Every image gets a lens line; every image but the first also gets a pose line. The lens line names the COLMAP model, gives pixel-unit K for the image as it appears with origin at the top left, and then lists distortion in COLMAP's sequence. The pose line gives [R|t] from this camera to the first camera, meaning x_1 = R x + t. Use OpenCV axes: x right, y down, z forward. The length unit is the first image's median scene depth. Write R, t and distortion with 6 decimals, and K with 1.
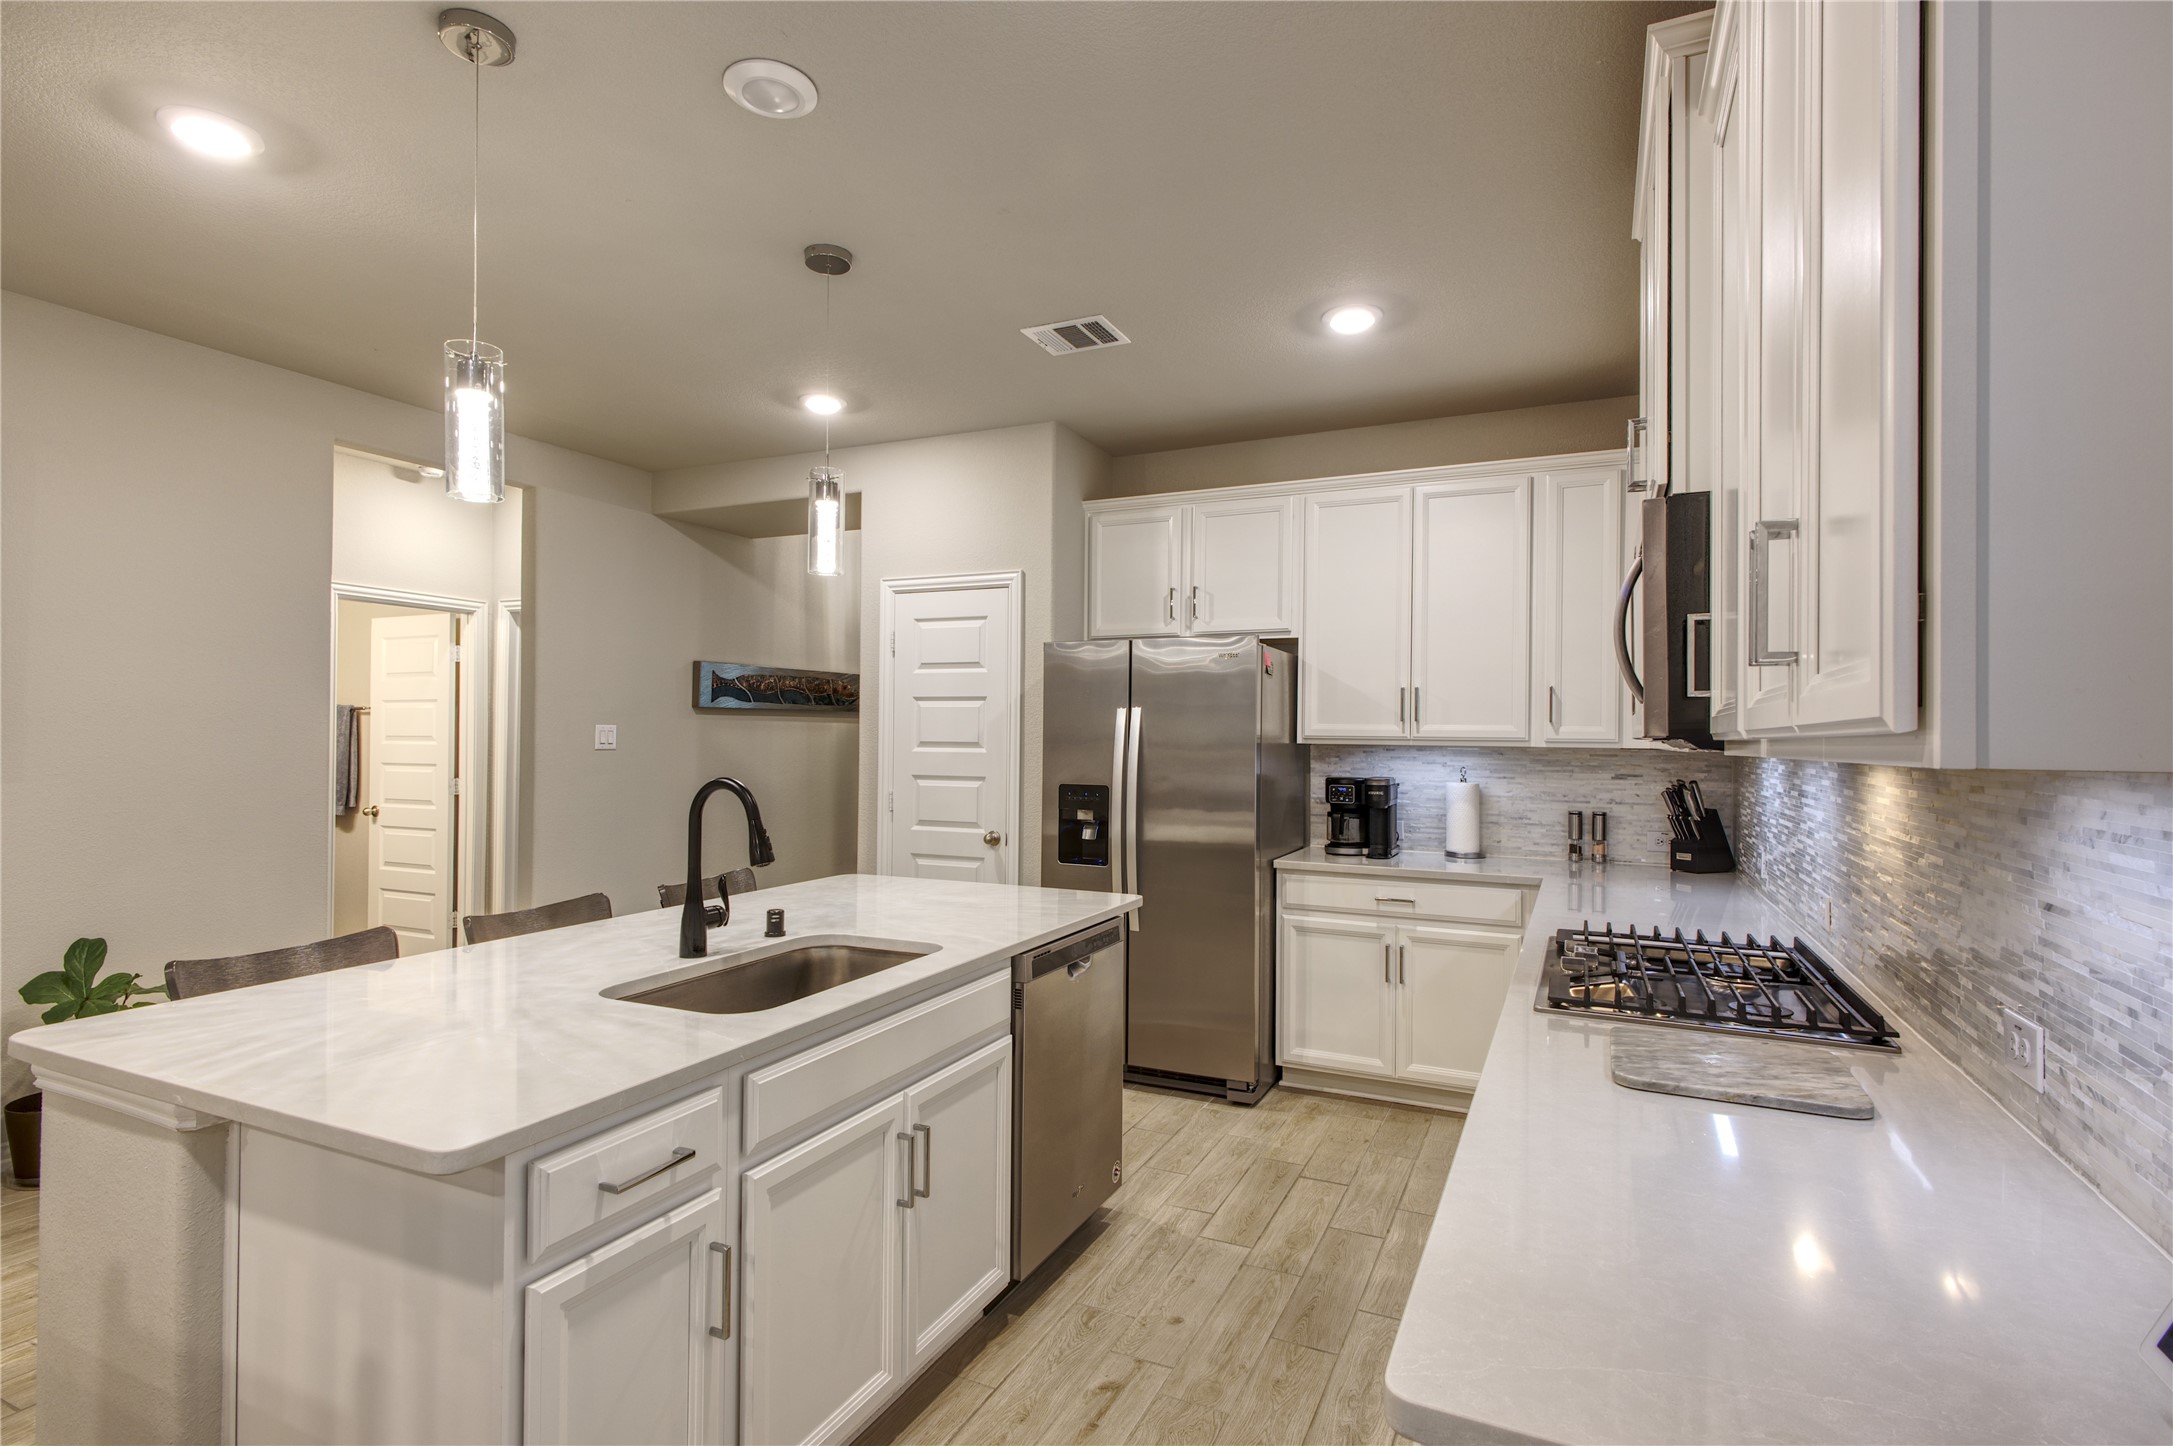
lens RADIAL K [[1053.9, 0, 1084.8], [0, 1053.9, 727.5], [0, 0, 1]] dist [0.027274, -0.015076]
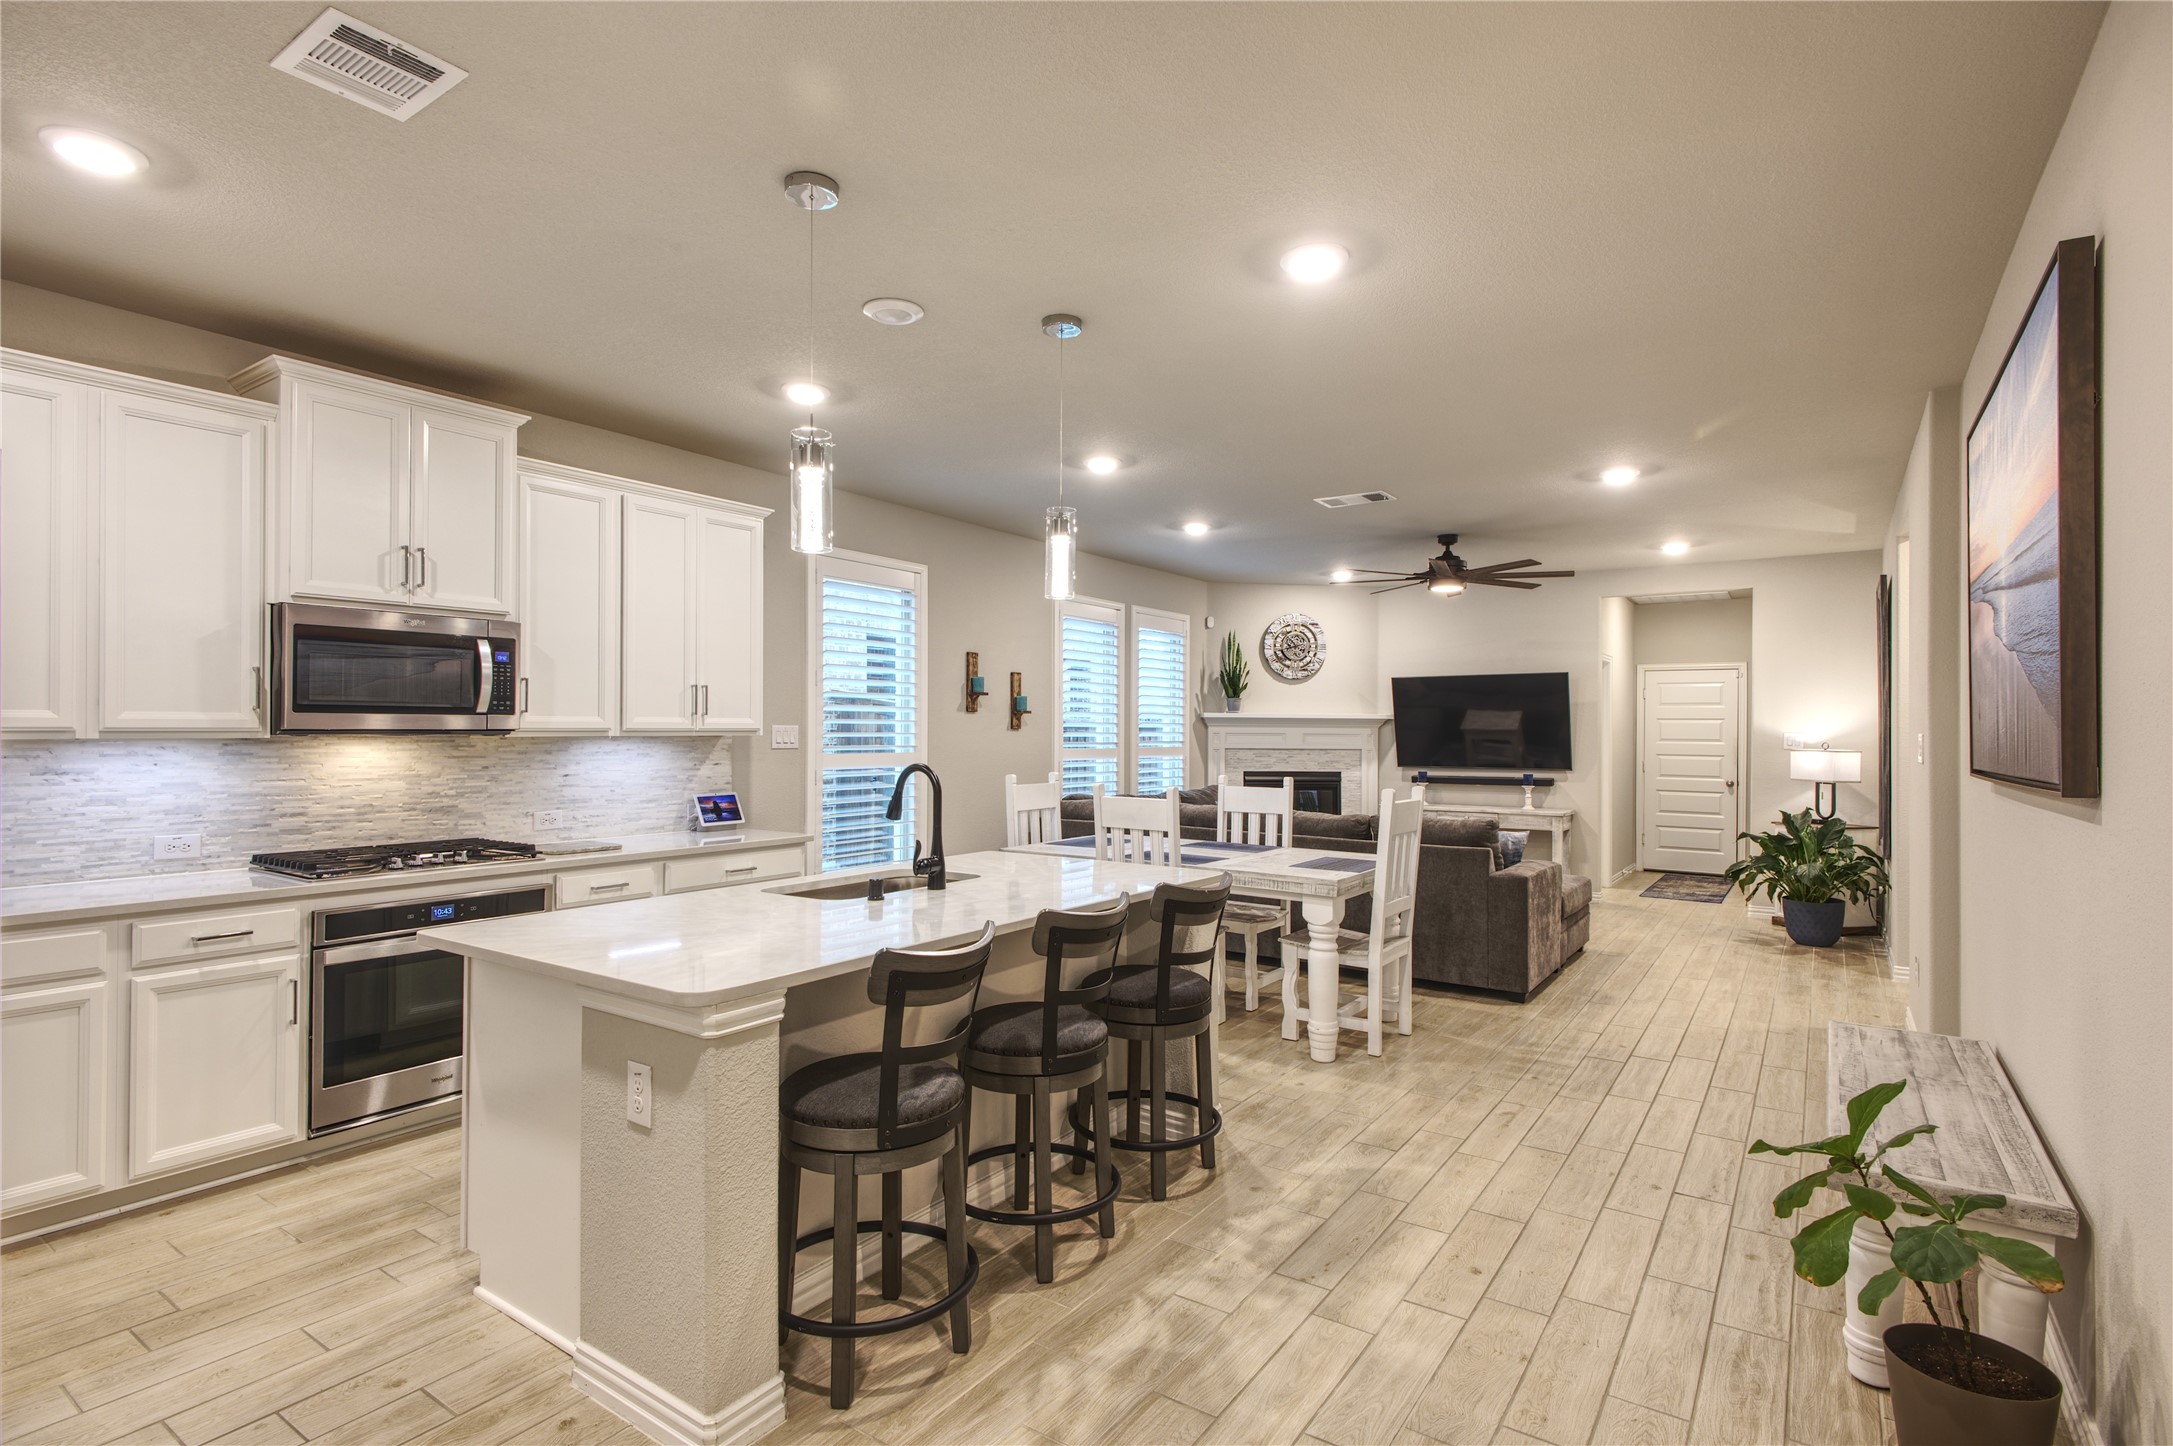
lens RADIAL K [[1081.8, 0, 1074.9], [0, 1081.8, 722.7], [0, 0, 1]] dist [0.015691, -0.000110]
pose [[-0.987474, -0.013272, 0.157224, -0.453612], [-0.014685, 0.999861, -0.007832, 0.000085], [-0.157099, -0.010043, -0.987532, 1.396681]]
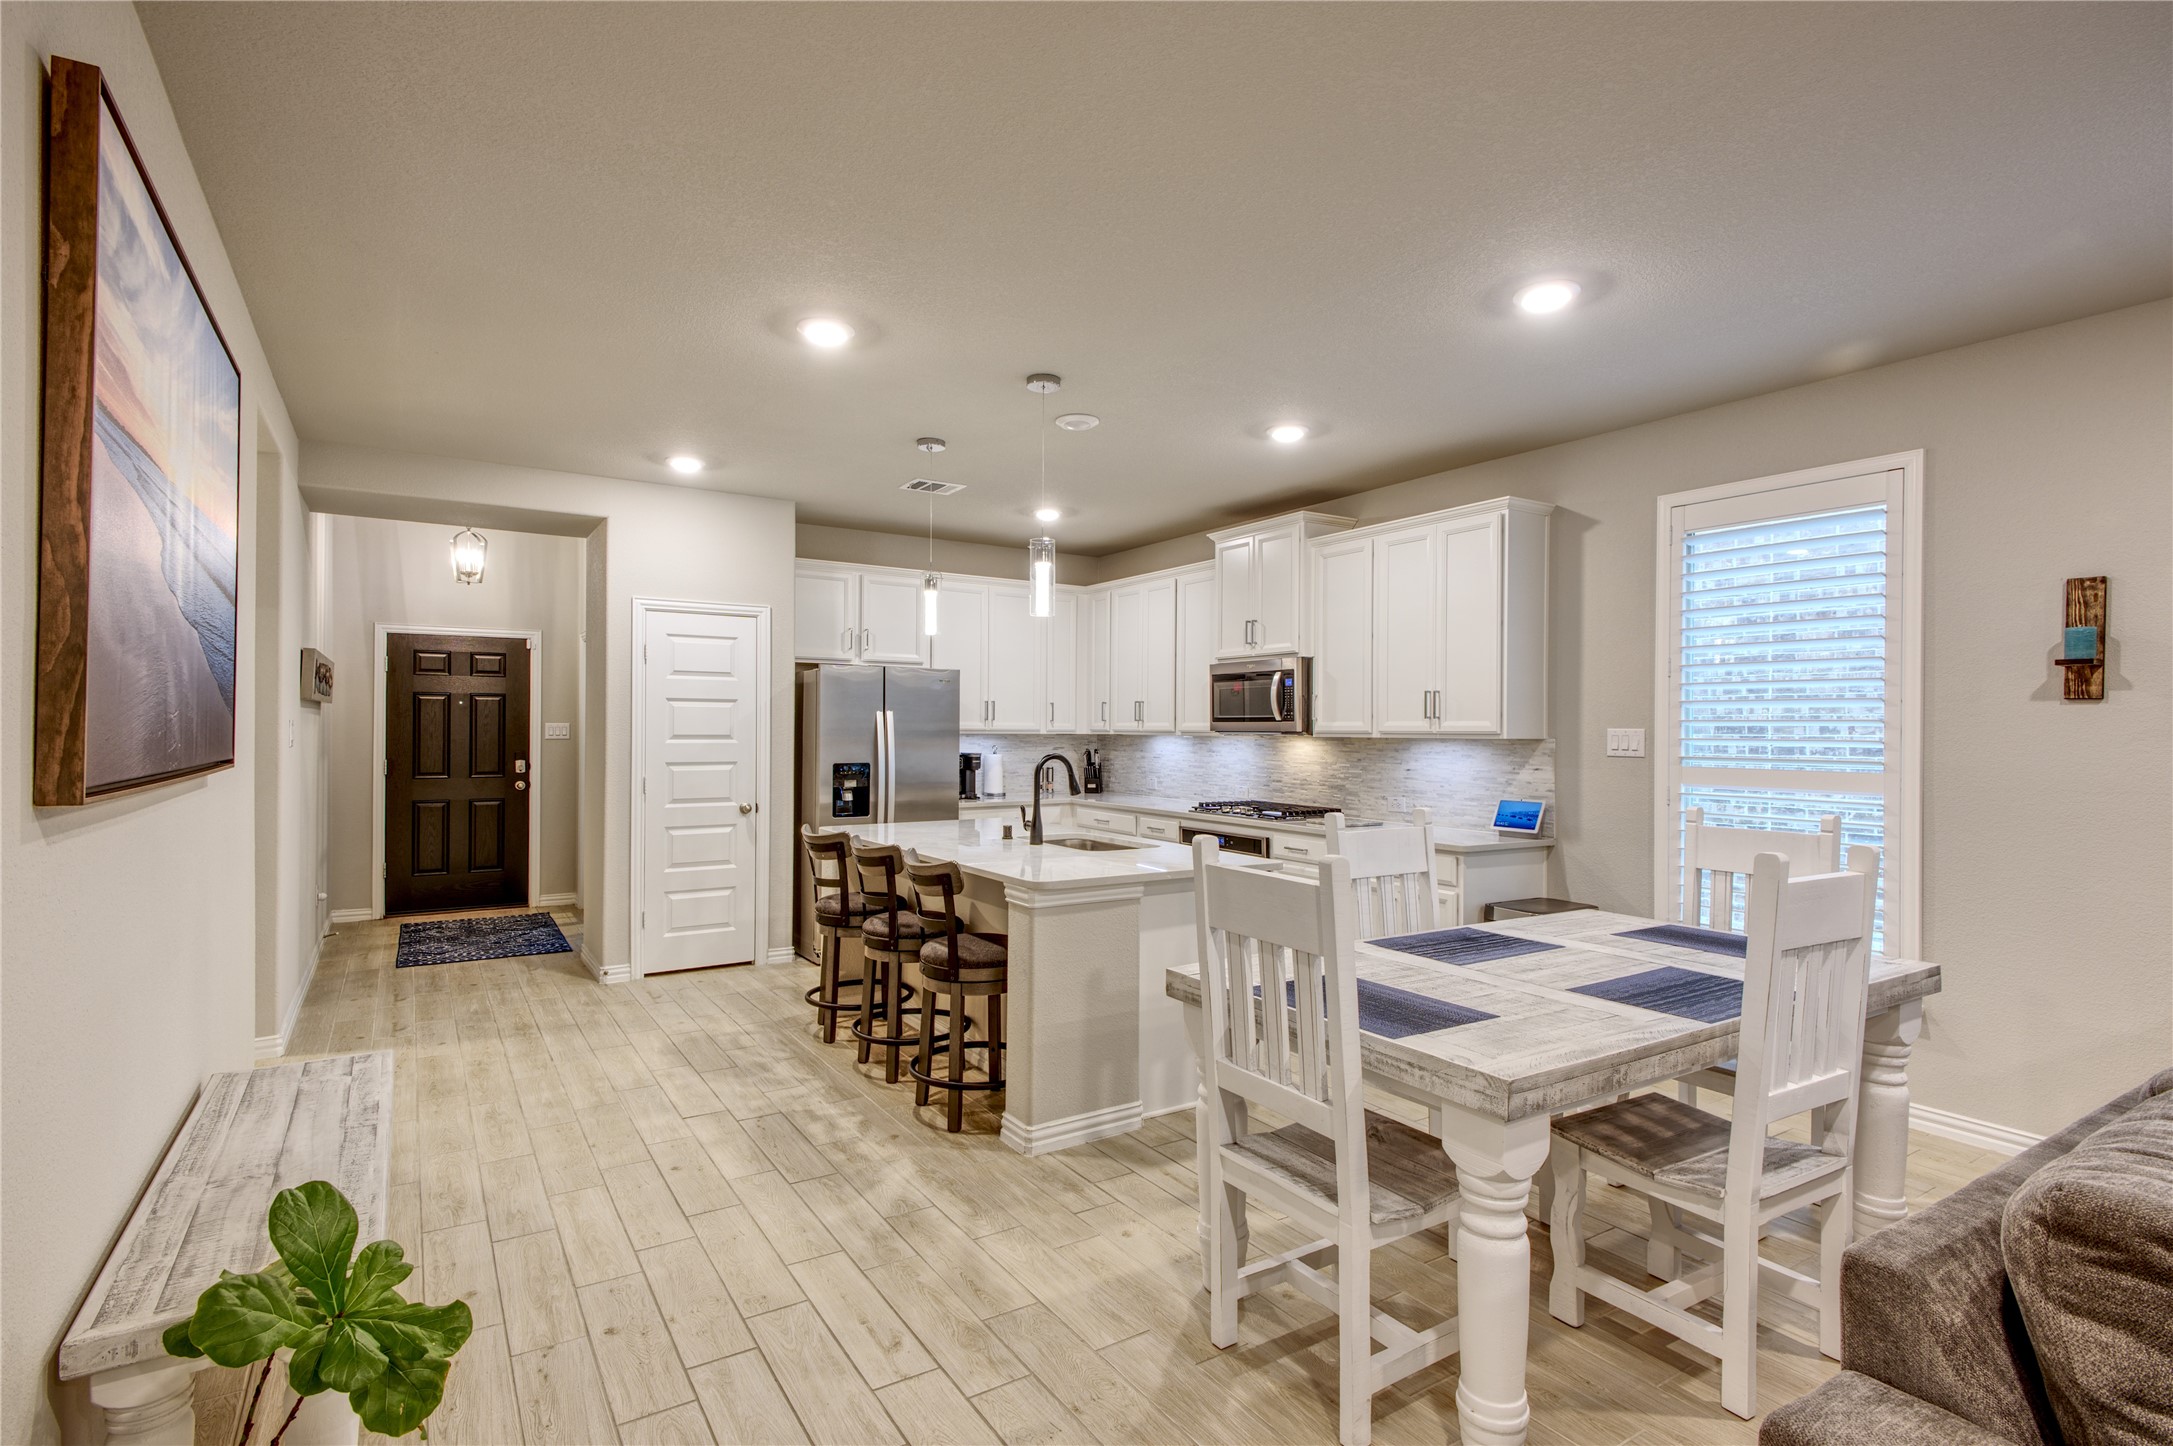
lens RADIAL K [[1053.9, 0, 1084.8], [0, 1053.9, 727.5], [0, 0, 1]] dist [0.027274, -0.015076]
pose [[0.524538, -0.005637, 0.851369, -1.146341], [-0.004929, 0.999941, 0.009658, -0.011434], [-0.851373, -0.009263, 0.524479, -0.056528]]
